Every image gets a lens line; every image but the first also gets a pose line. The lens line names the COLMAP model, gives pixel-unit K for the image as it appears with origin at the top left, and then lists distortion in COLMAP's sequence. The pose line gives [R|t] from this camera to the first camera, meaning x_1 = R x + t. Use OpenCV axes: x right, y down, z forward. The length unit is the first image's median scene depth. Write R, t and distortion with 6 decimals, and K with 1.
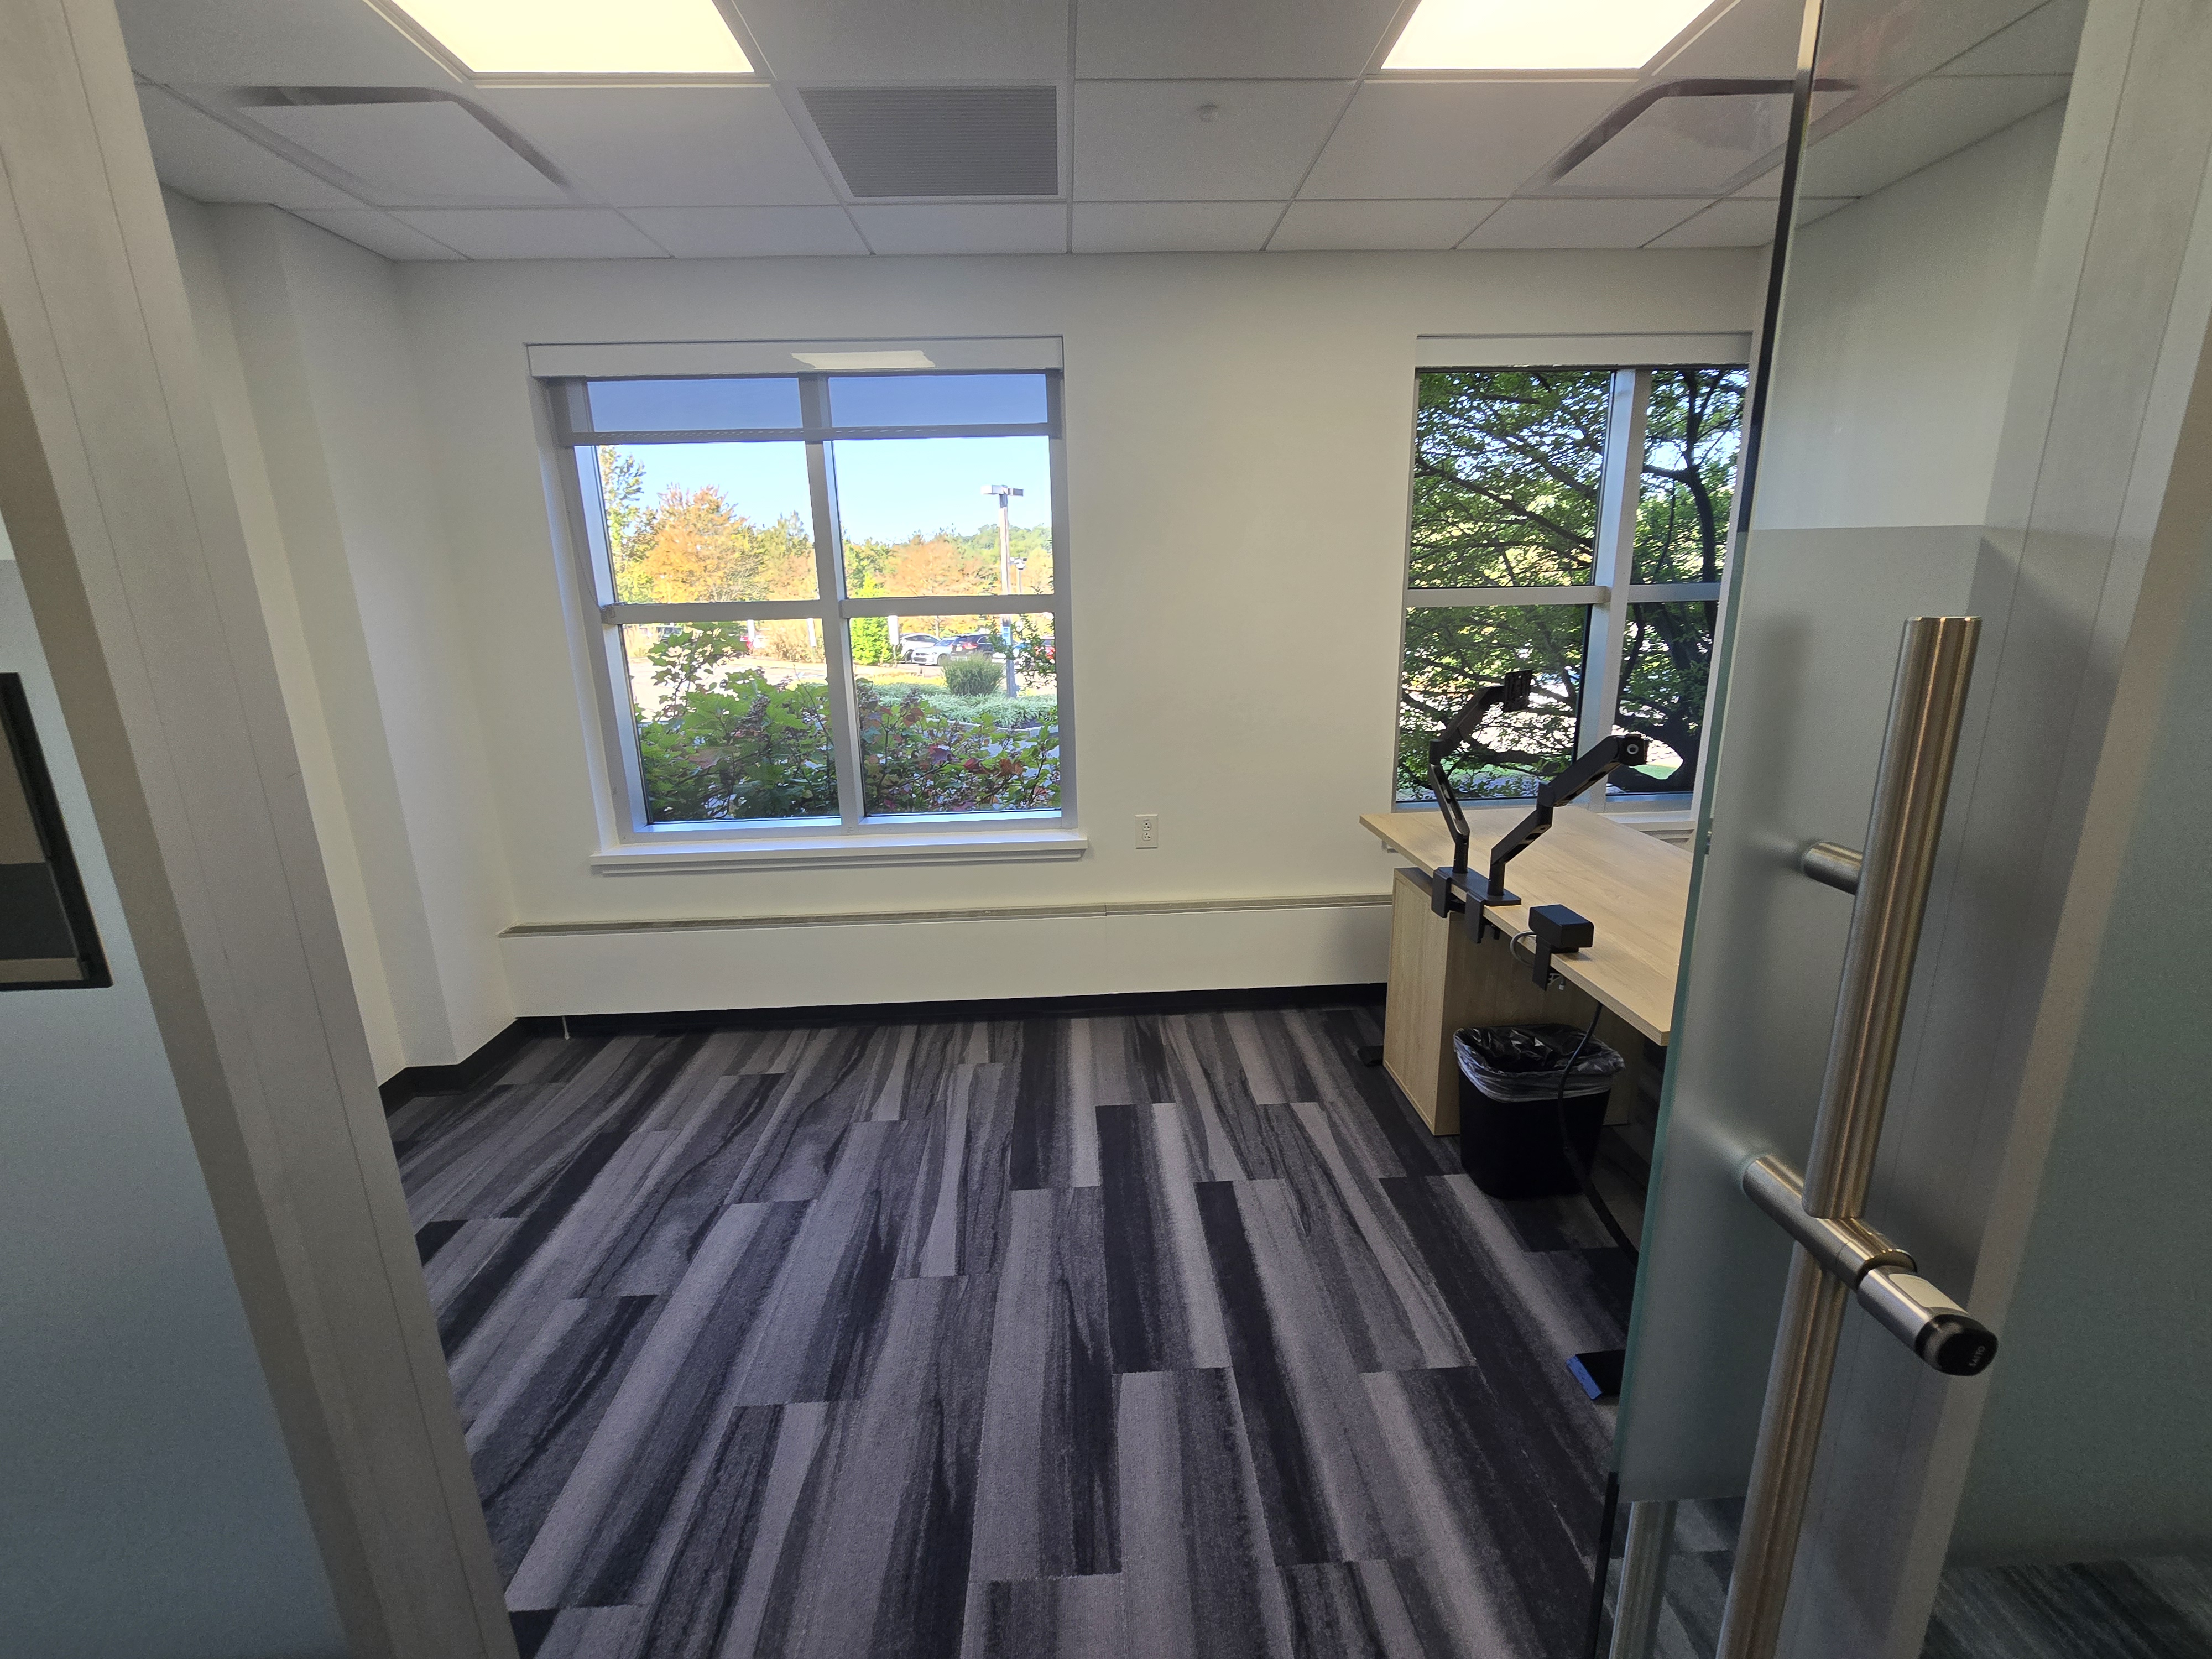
lens RADIAL K [[901.1, 0, 1116.5], [0, 901.1, 821.6], [0, 0, 1]] dist [-0.008691, -0.000428]
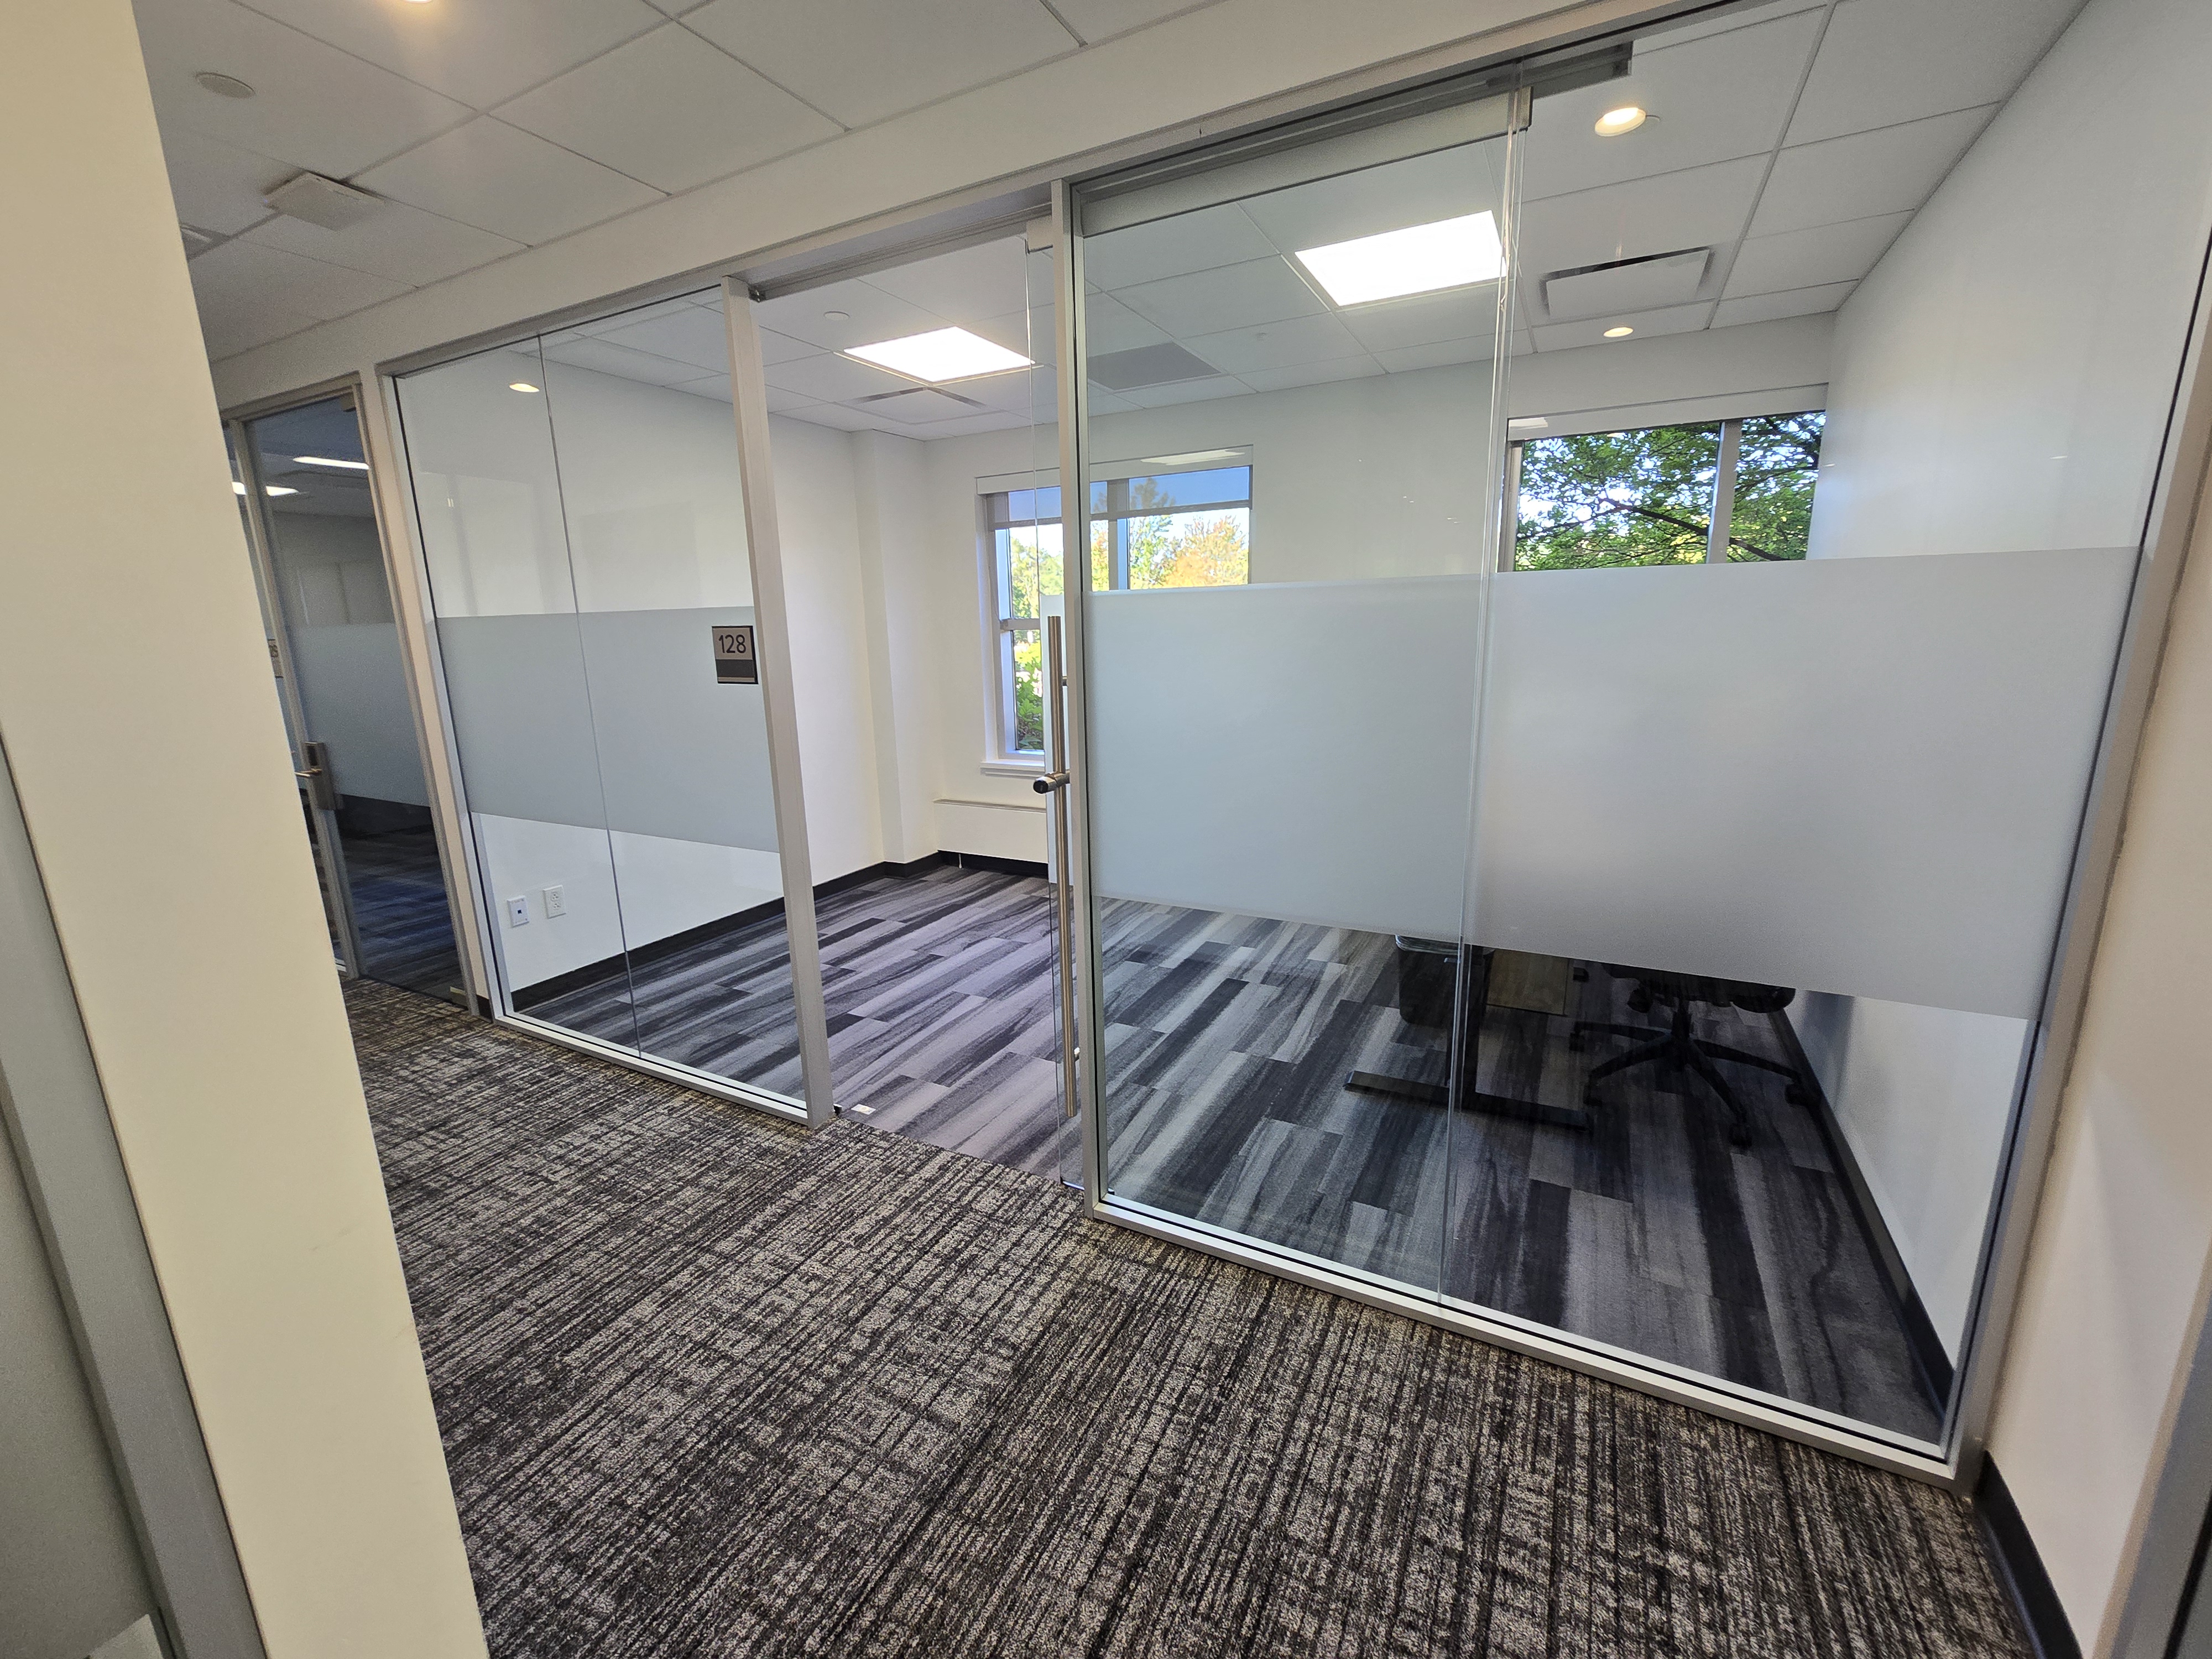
lens RADIAL K [[901.1, 0, 1101.1], [0, 901.1, 826.8], [0, 0, 1]] dist [-0.008691, -0.000428]
pose [[0.855816, 0.117418, -0.503777, 0.626791], [-0.124993, 0.991978, 0.018868, 0.123292], [0.501951, 0.046821, 0.863628, -0.476851]]
